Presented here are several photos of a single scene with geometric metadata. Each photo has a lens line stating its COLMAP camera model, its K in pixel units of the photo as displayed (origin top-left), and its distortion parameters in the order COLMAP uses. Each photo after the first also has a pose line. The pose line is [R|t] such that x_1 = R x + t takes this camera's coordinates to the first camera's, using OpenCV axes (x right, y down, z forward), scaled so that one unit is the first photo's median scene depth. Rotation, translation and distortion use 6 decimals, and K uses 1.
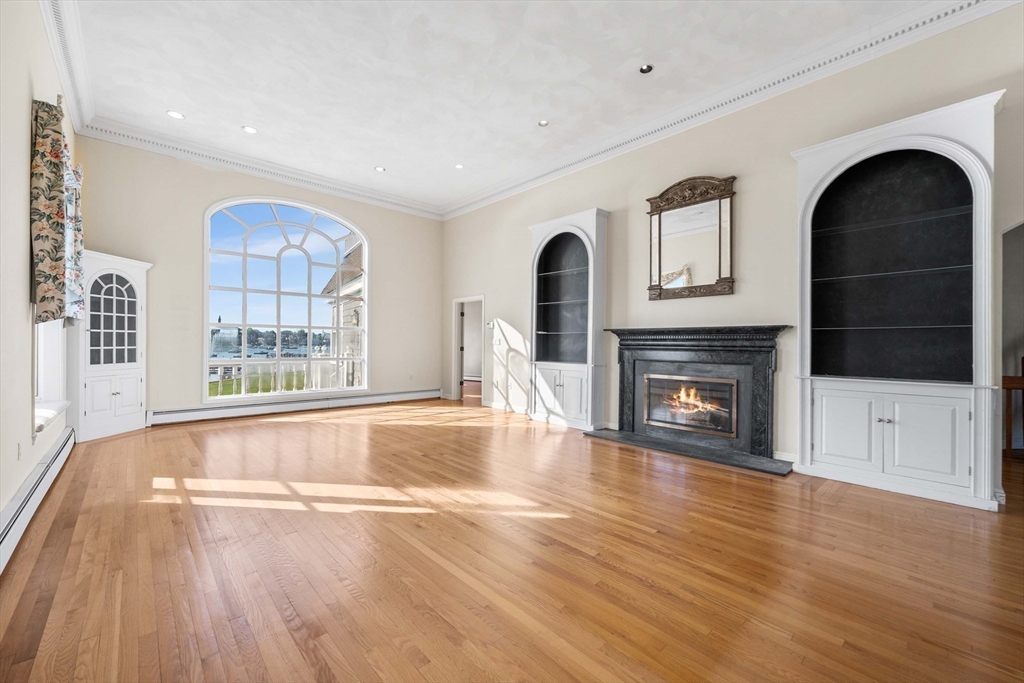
lens RADIAL K [[413.6, 0, 509.3], [0, 413.6, 341.9], [0, 0, 1]] dist [0.000731, 0.000129]
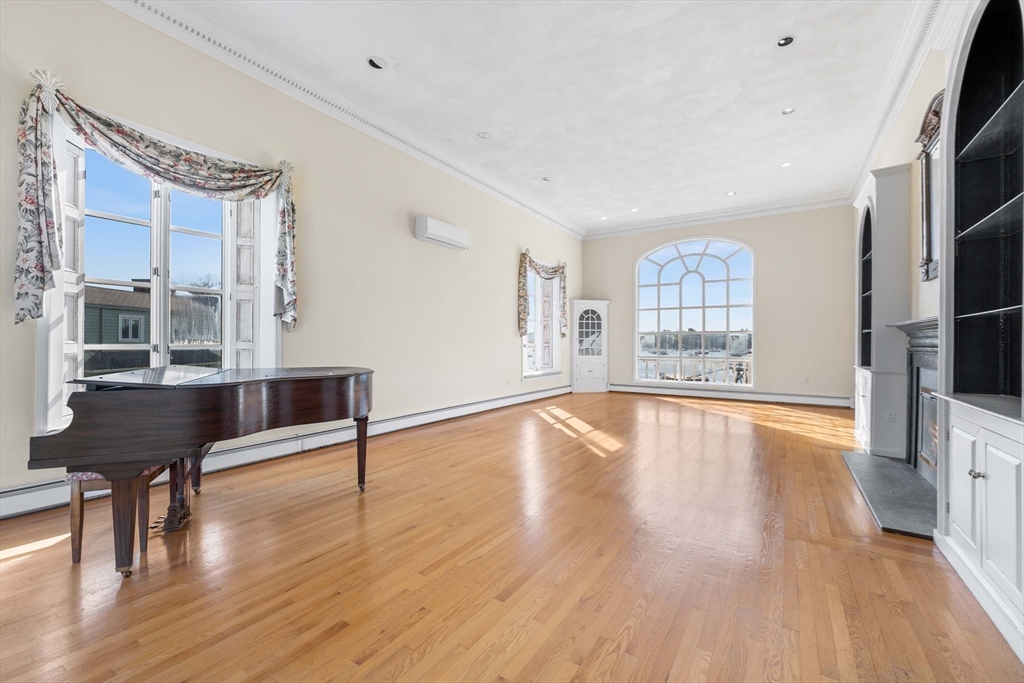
lens RADIAL K [[413.6, 0, 508.4], [0, 413.6, 343.6], [0, 0, 1]] dist [0.000731, 0.000129]
pose [[0.244852, -0.006164, -0.969541, 0.830383], [0.000726, 0.999981, -0.006174, 0.008112], [0.969560, 0.000808, 0.244852, 0.154360]]
